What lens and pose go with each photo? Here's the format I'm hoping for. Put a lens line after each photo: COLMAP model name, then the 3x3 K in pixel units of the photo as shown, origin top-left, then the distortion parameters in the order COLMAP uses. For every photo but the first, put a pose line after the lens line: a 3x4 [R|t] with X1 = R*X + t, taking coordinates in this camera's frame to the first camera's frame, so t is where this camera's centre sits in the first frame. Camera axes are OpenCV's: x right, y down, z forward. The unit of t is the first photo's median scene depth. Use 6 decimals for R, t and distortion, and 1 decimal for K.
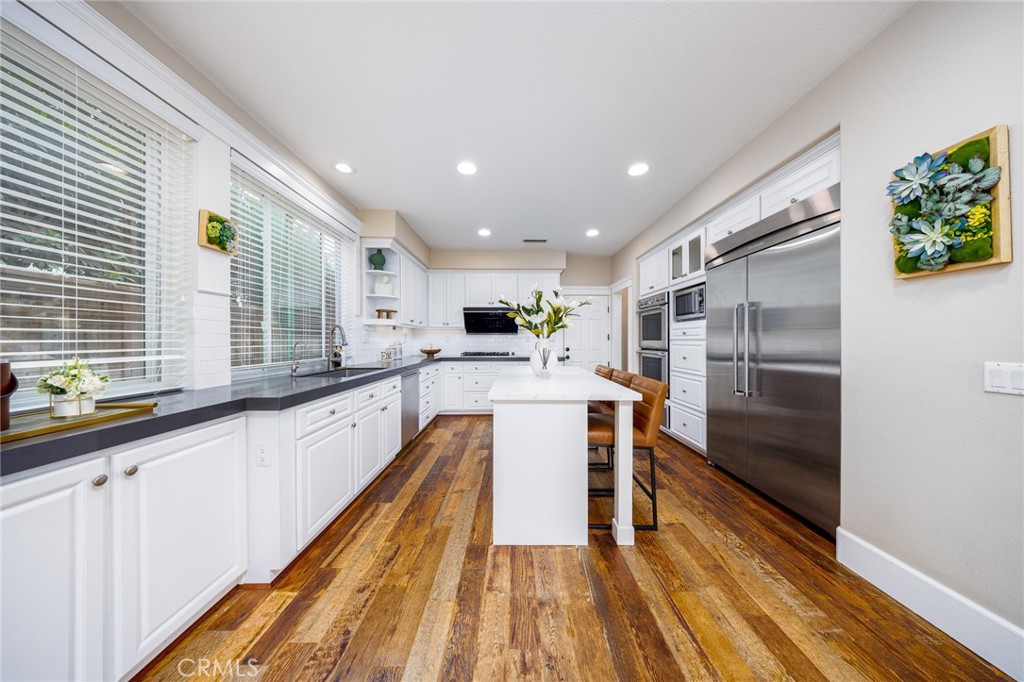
lens RADIAL K [[297.8, 0, 512.0], [0, 297.8, 339.9], [0, 0, 1]] dist [-0.000408, -0.000434]
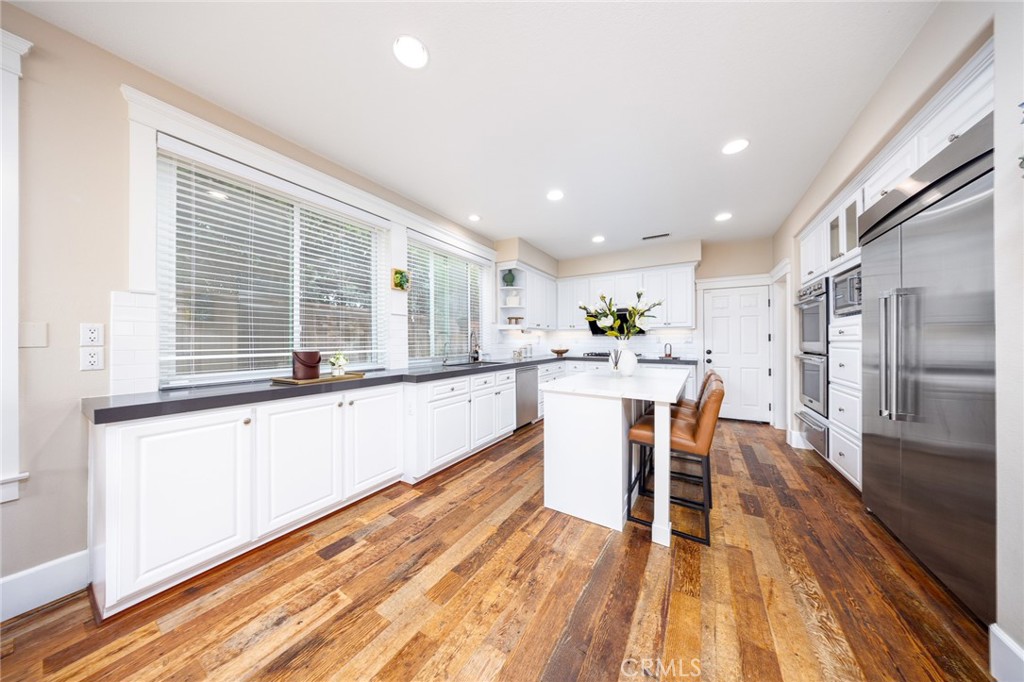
lens RADIAL K [[297.8, 0, 518.7], [0, 297.8, 340.1], [0, 0, 1]] dist [-0.000408, -0.000434]
pose [[0.851667, -0.002695, -0.524076, 0.469097], [0.001533, 0.999995, -0.002652, -0.002335], [0.524081, 0.001455, 0.851667, -0.107035]]
